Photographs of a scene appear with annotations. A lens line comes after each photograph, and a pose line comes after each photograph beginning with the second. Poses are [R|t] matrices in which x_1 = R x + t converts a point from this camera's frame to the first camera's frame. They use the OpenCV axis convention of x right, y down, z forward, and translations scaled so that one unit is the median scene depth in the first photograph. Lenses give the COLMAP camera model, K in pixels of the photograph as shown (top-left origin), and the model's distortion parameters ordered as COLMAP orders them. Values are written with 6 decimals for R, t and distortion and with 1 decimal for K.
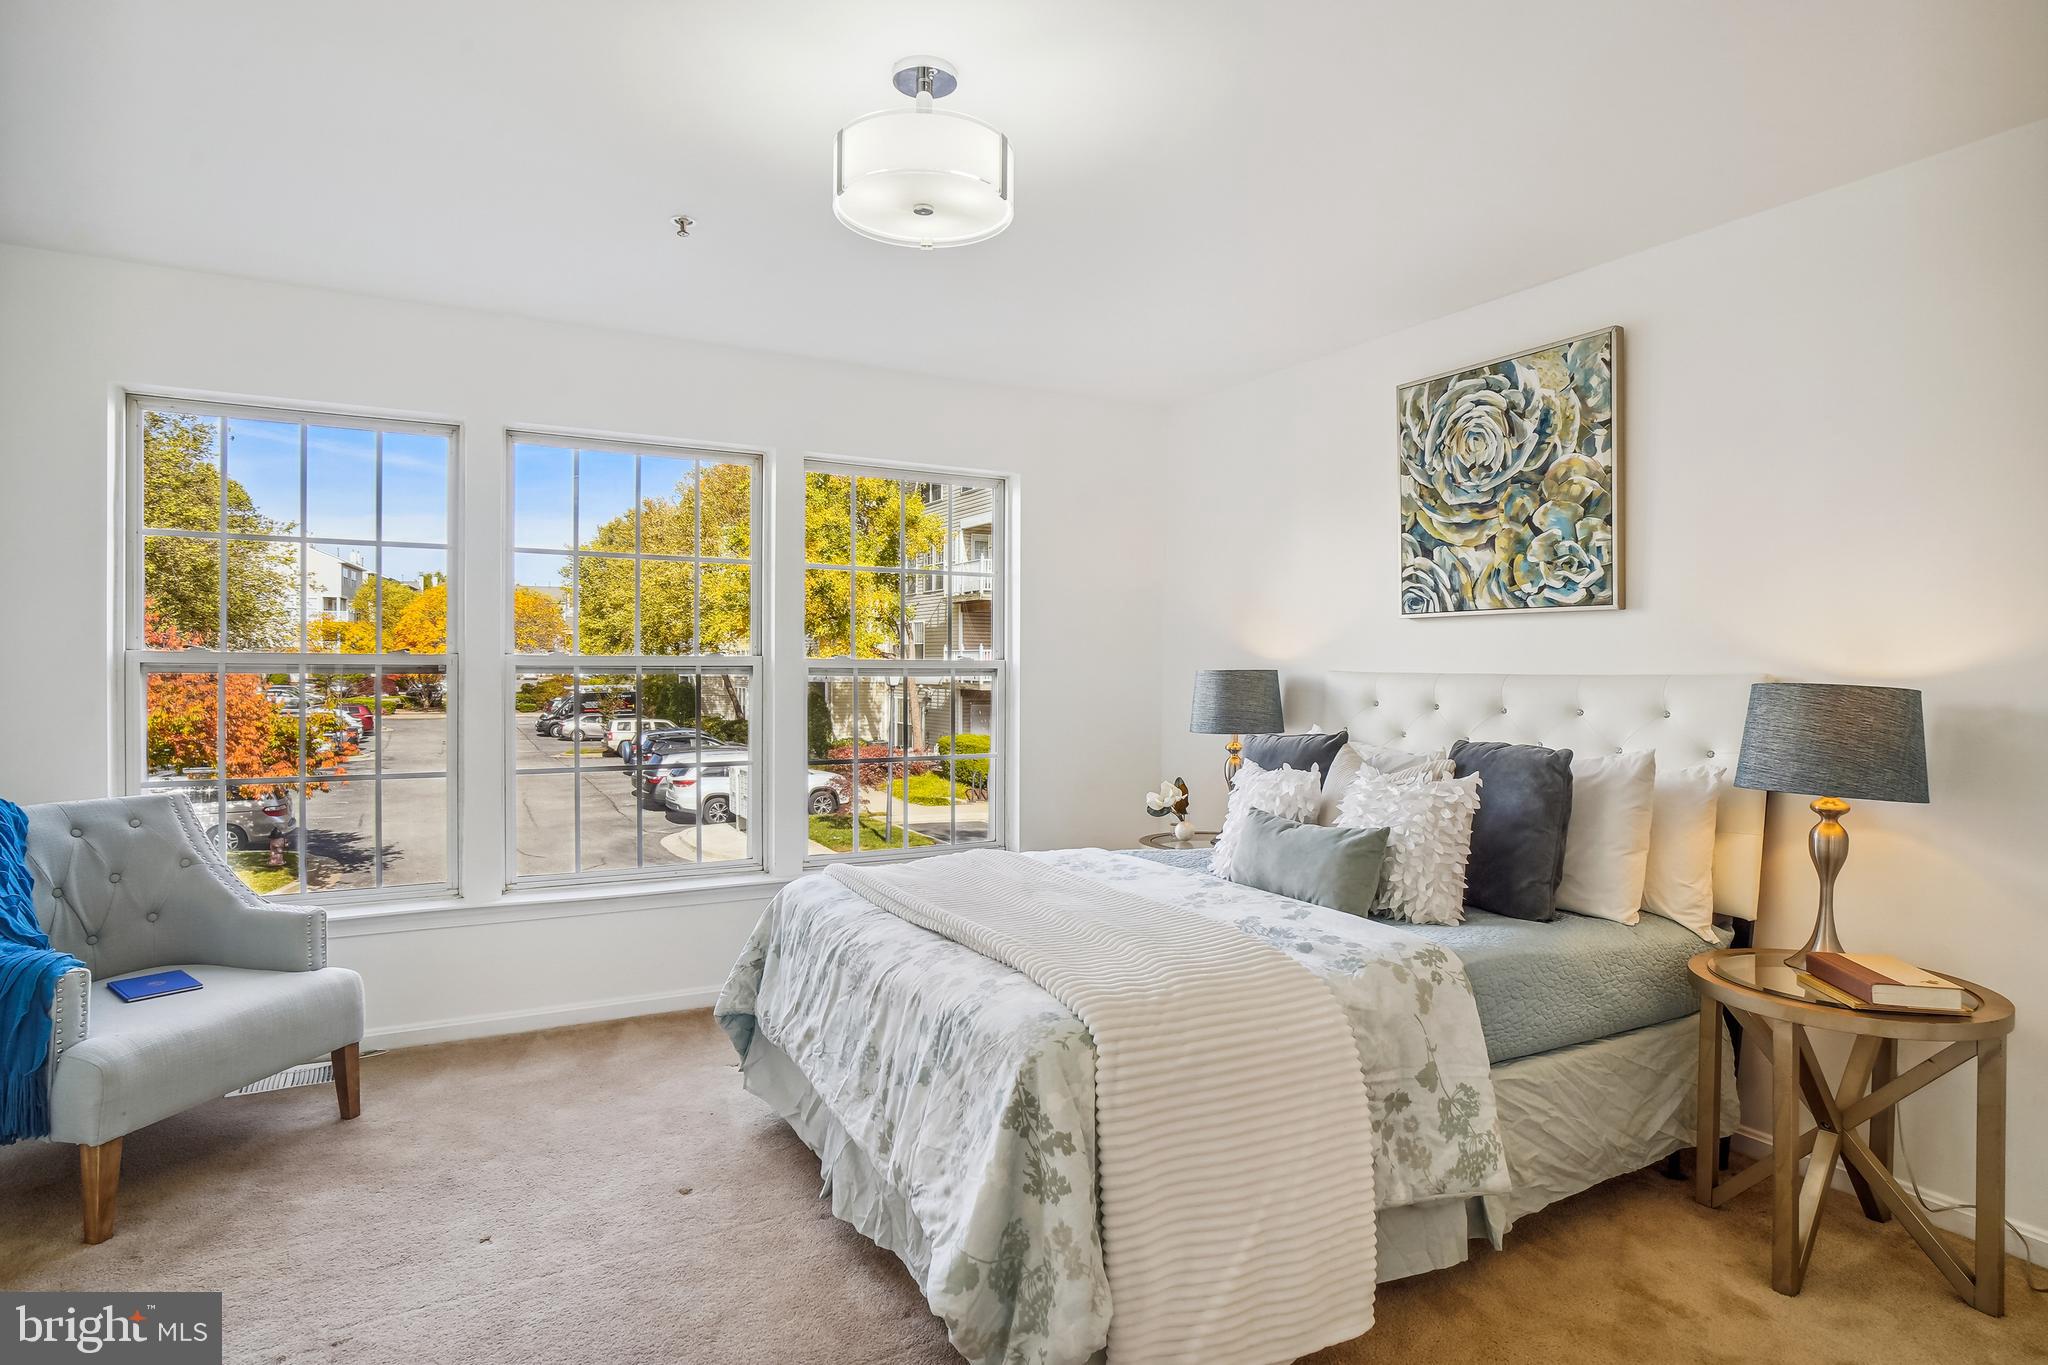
lens RADIAL K [[1084.2, 0, 1031.9], [0, 1084.2, 676.7], [0, 0, 1]] dist [-0.002460, 0.000063]
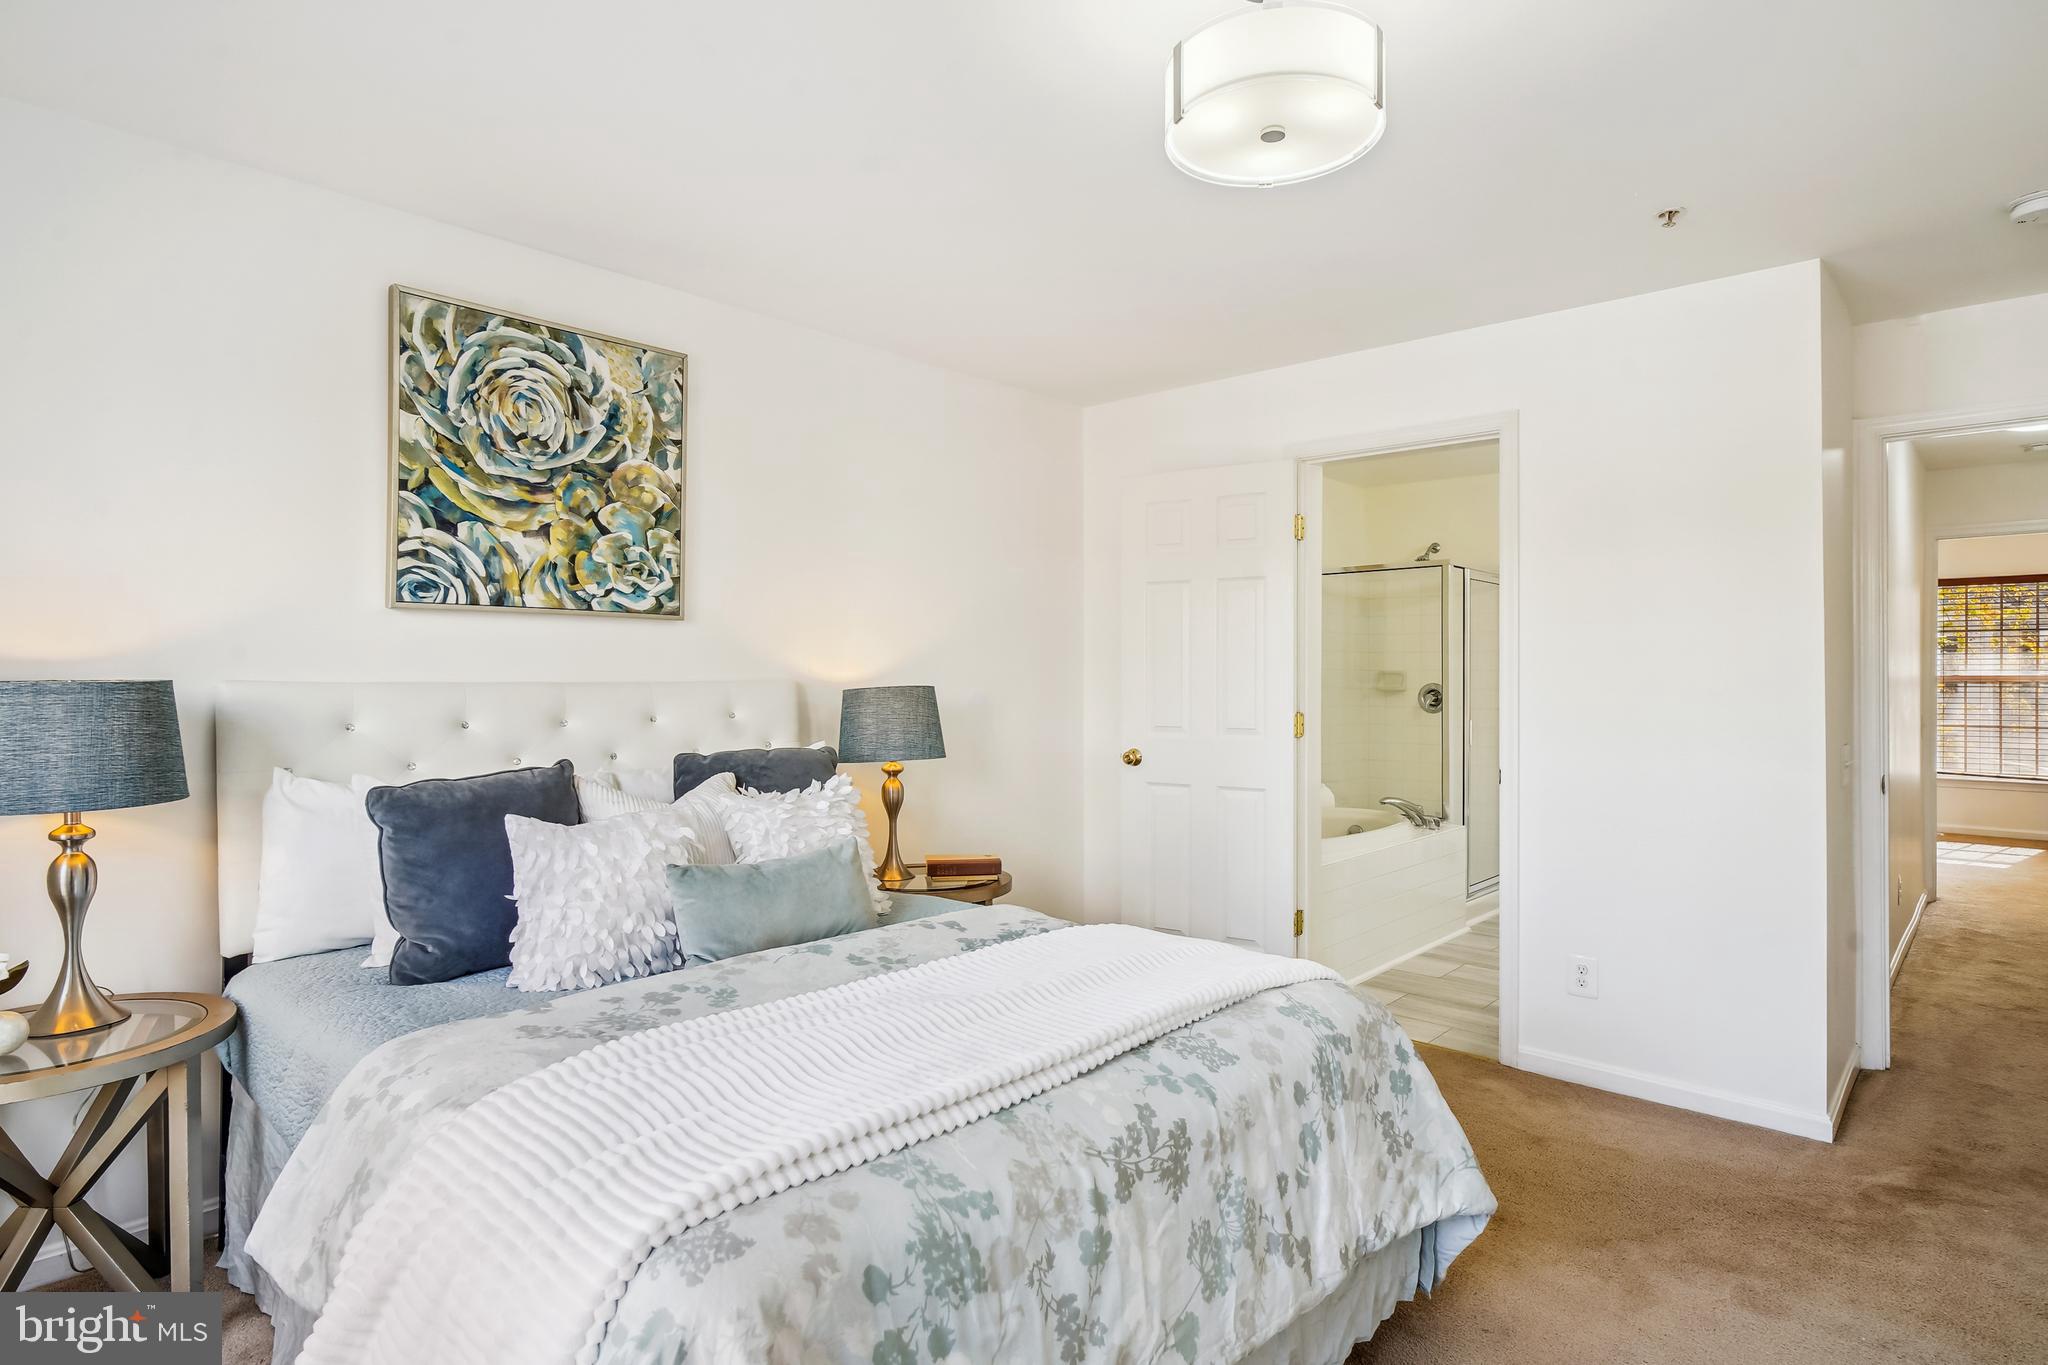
lens RADIAL K [[1084.2, 0, 1031.9], [0, 1084.2, 676.7], [0, 0, 1]] dist [-0.002460, 0.000063]
pose [[-0.297604, -0.007625, 0.954659, -0.532363], [0.004967, 0.999942, 0.009536, -0.013773], [-0.954676, 0.007580, -0.297549, 0.905312]]
